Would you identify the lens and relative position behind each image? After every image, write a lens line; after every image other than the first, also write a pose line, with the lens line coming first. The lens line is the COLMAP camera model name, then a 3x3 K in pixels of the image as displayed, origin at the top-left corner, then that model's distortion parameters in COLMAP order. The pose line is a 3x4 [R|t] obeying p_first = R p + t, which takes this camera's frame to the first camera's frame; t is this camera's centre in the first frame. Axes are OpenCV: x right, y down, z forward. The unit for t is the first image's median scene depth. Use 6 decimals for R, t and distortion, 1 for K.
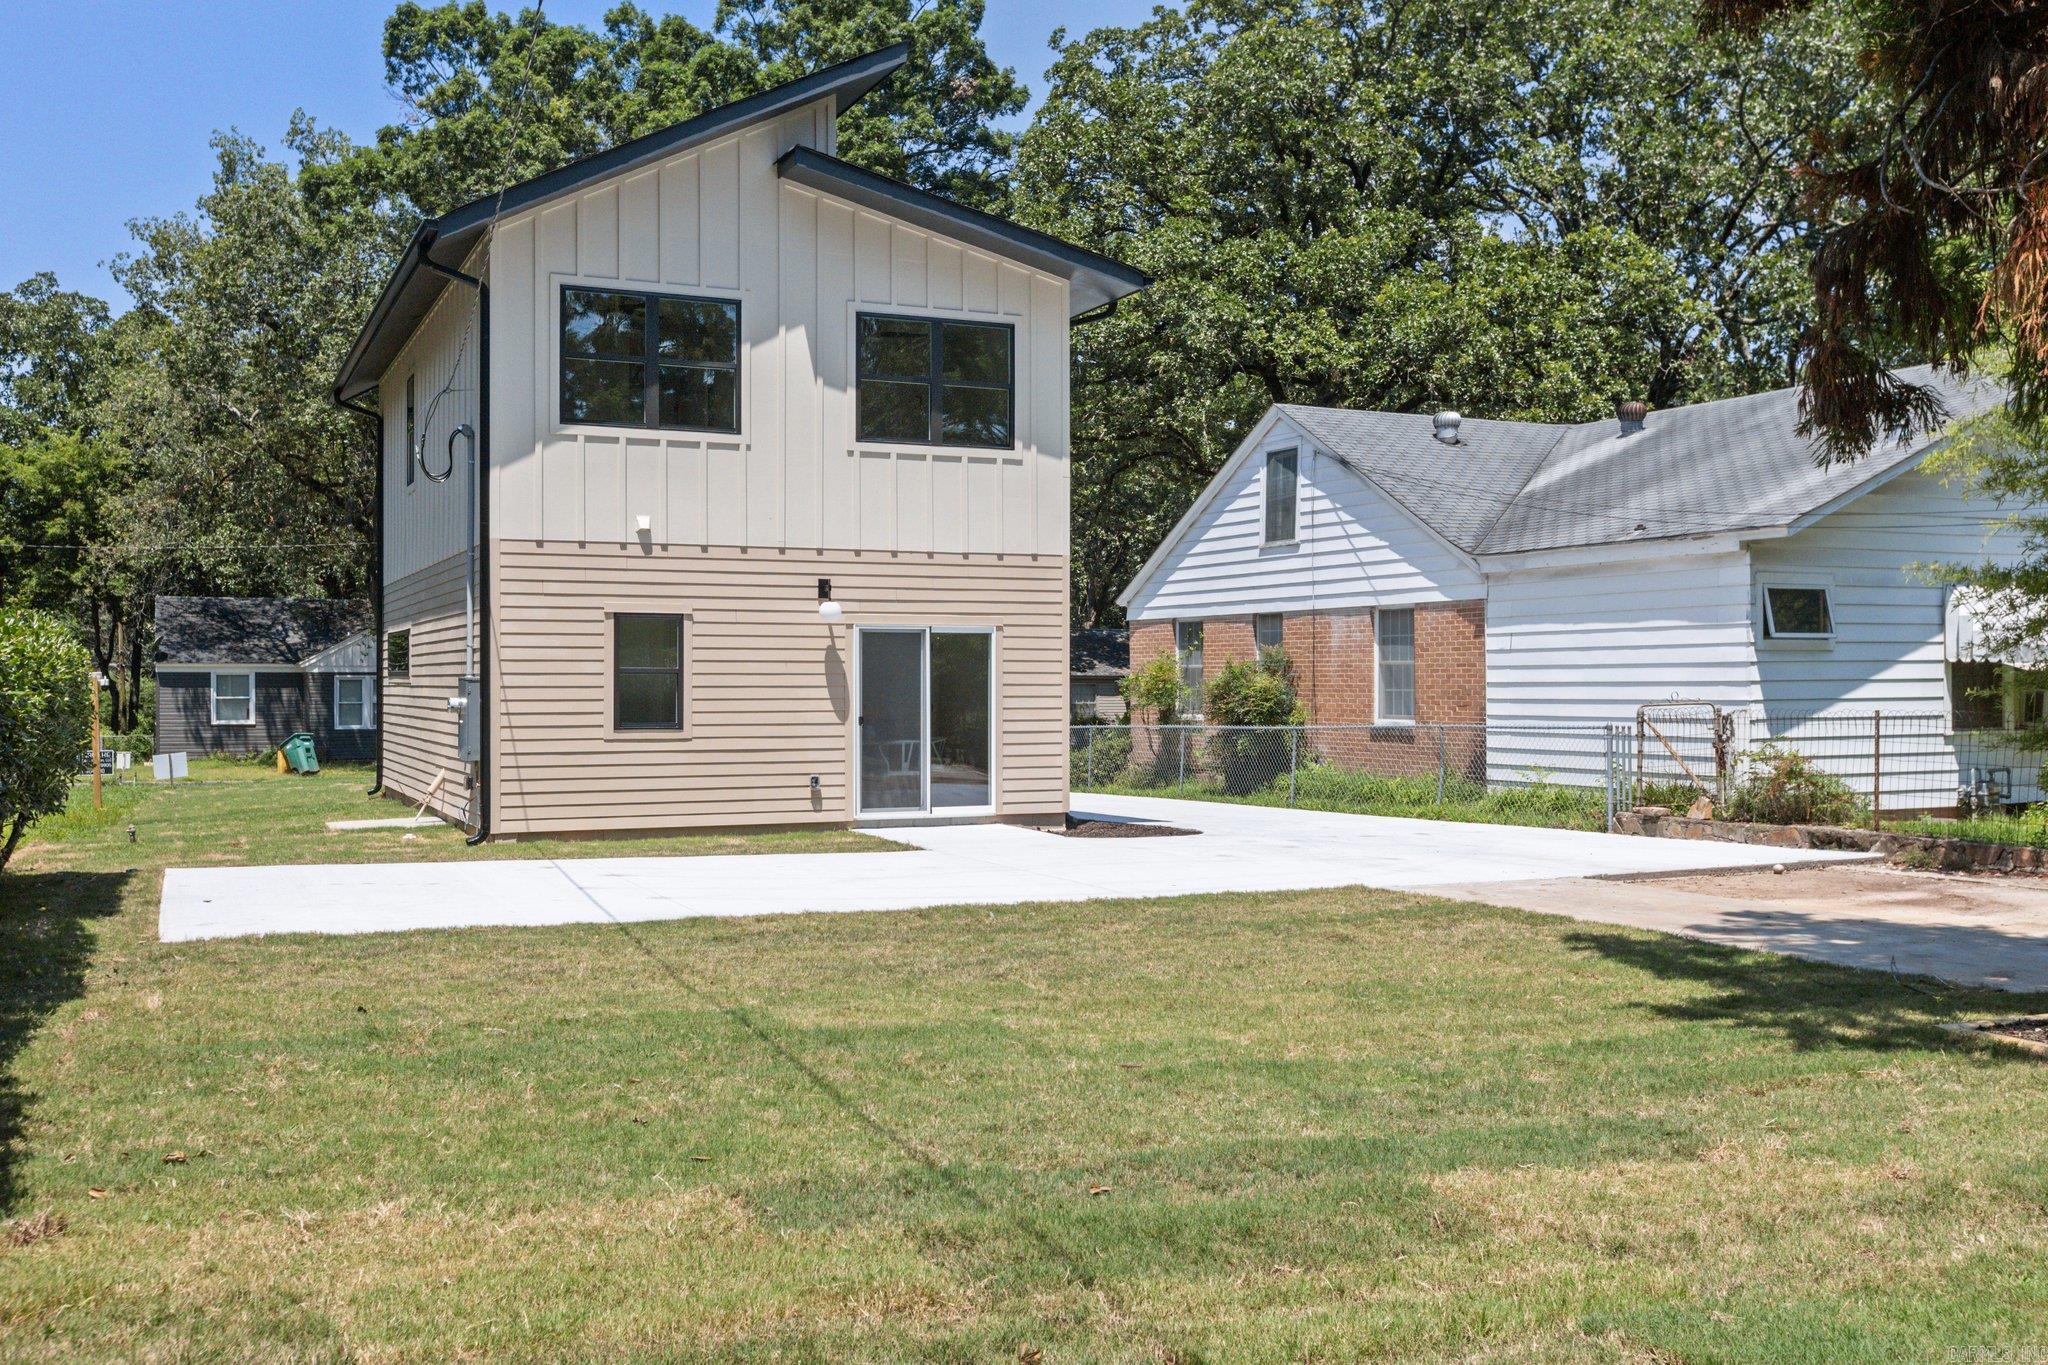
lens RADIAL K [[1898.6, 0, 1000.9], [0, 1898.6, 642.4], [0, 0, 1]] dist [-0.011896, 0.012783]
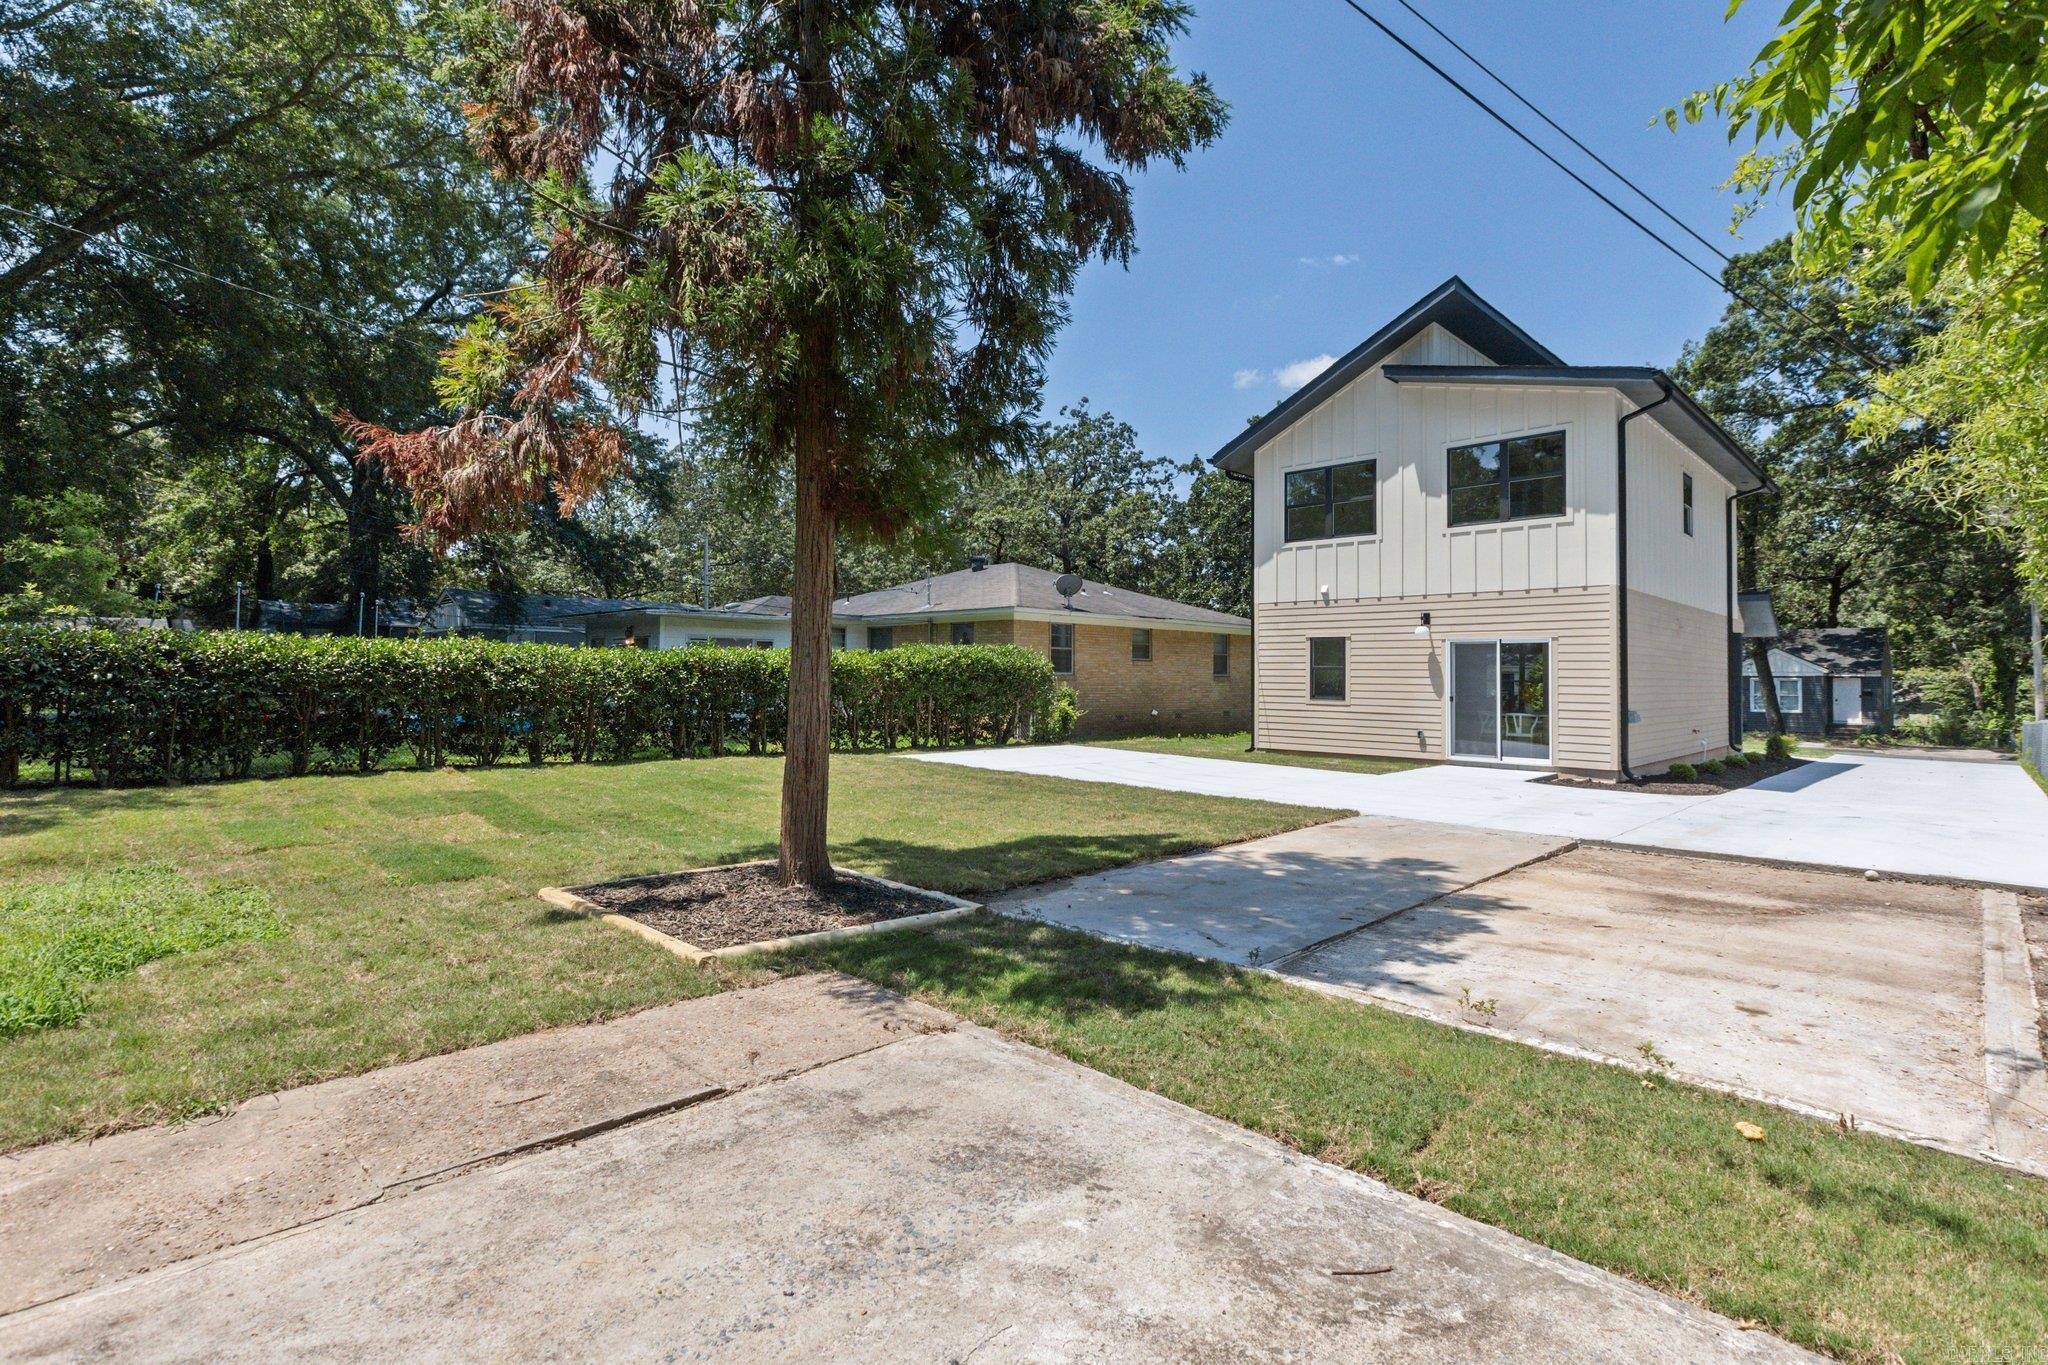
lens RADIAL K [[959.4, 0, 1019.1], [0, 959.4, 643.3], [0, 0, 1]] dist [0.002654, 0.000399]
pose [[0.358024, -0.026606, -0.933333, 0.563758], [0.007279, 0.999643, -0.025704, 0.012351], [0.933684, 0.002409, 0.358090, 0.361899]]
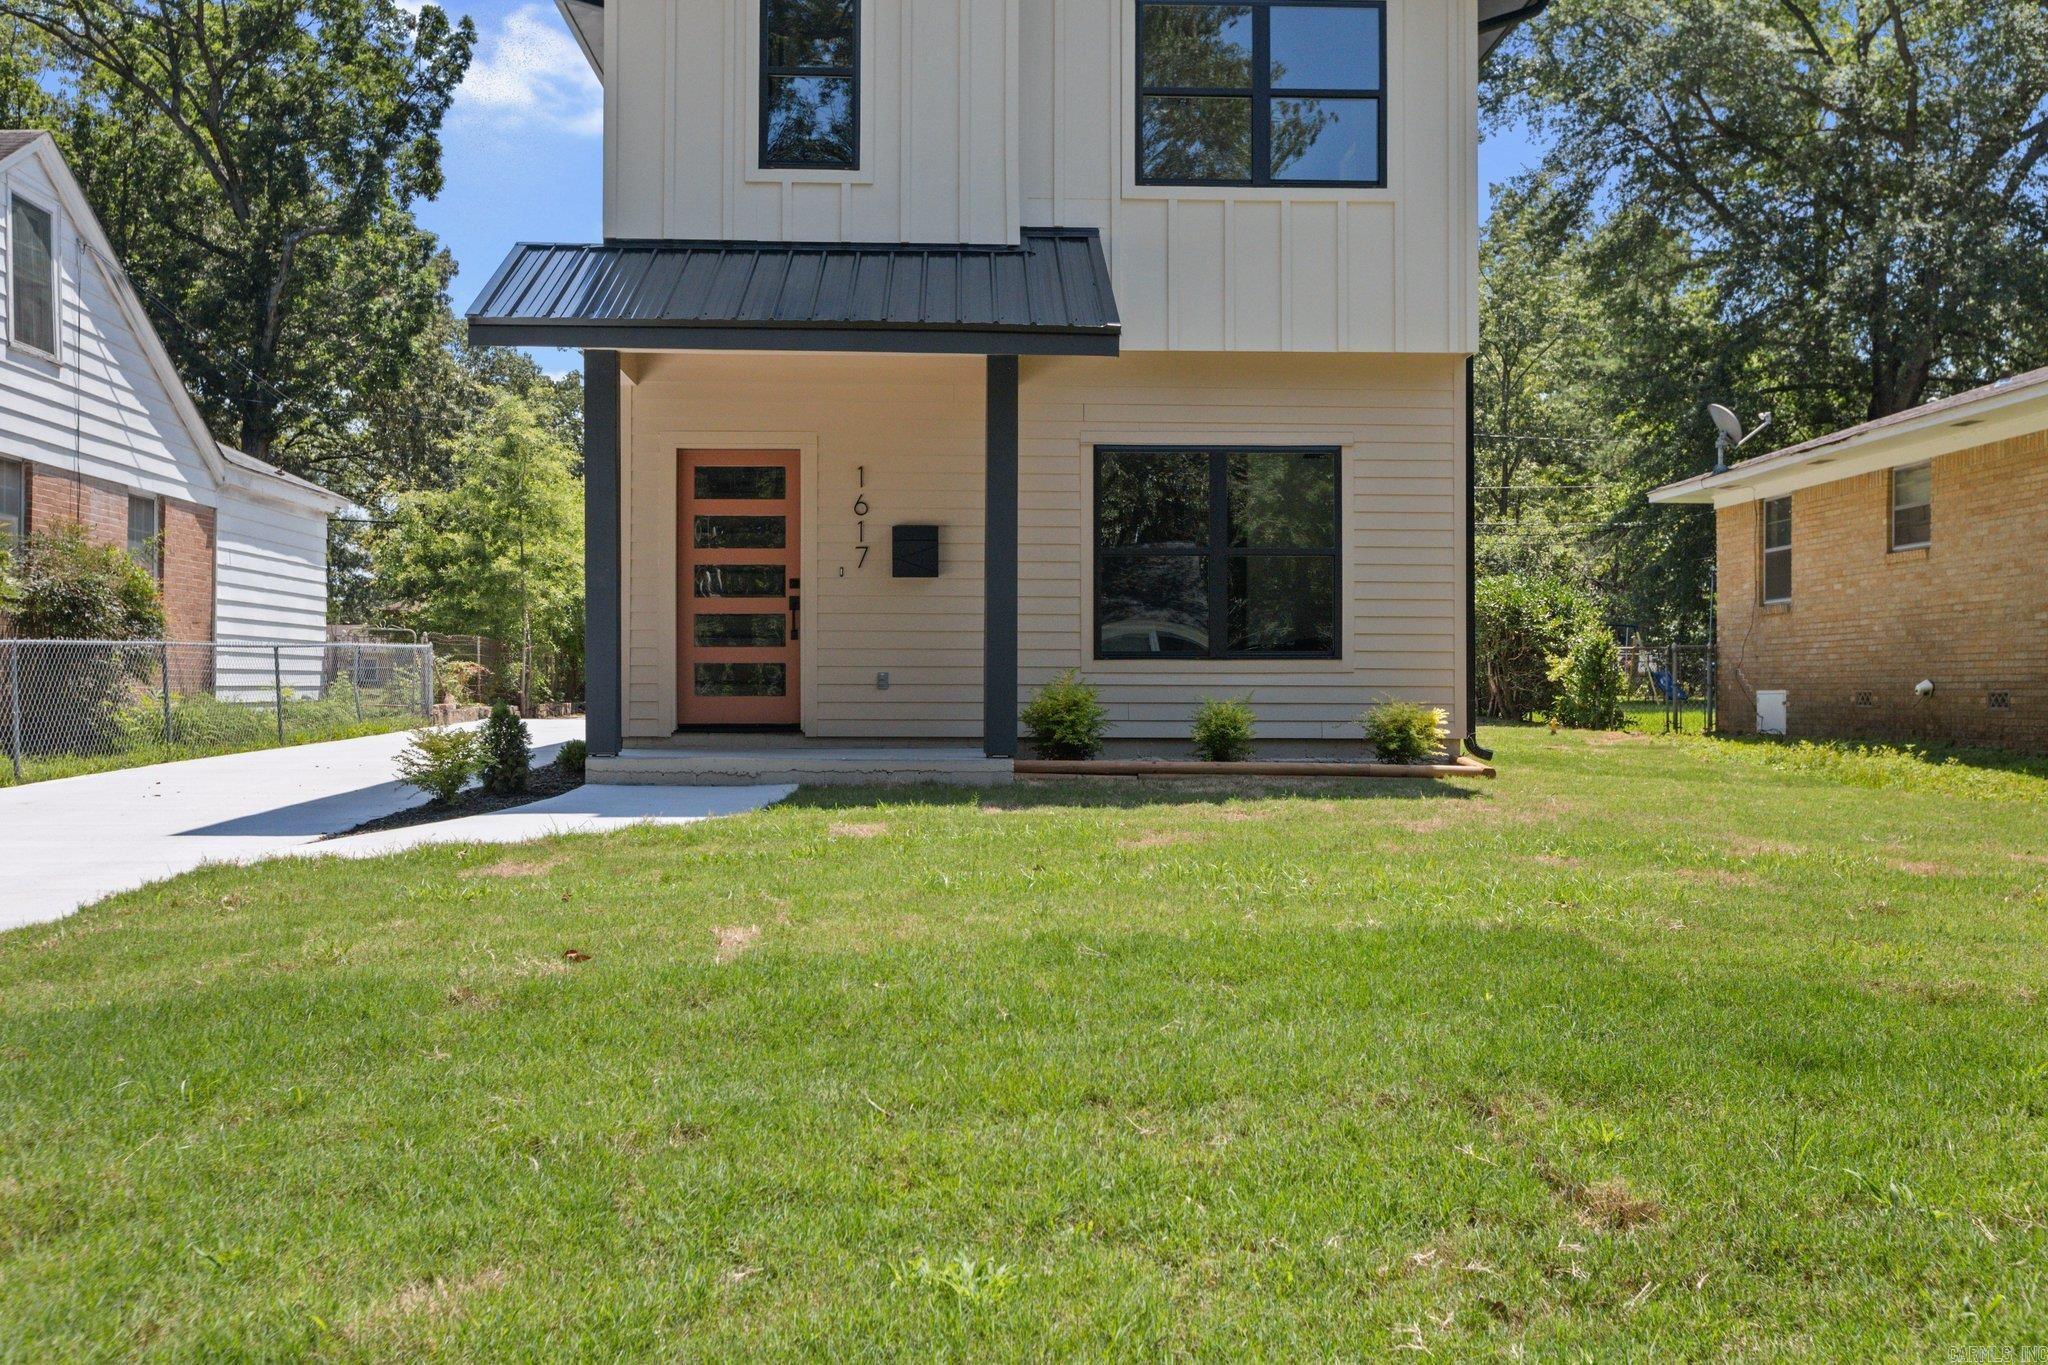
lens RADIAL K [[1951.2, 0, 1047.6], [0, 1951.2, 643.8], [0, 0, 1]] dist [0.000089, -0.009653]
pose [[-0.932114, 0.013074, 0.361929, -0.564308], [-0.003494, 0.998977, -0.045085, 0.102015], [-0.362148, -0.043289, -0.931115, 2.095695]]
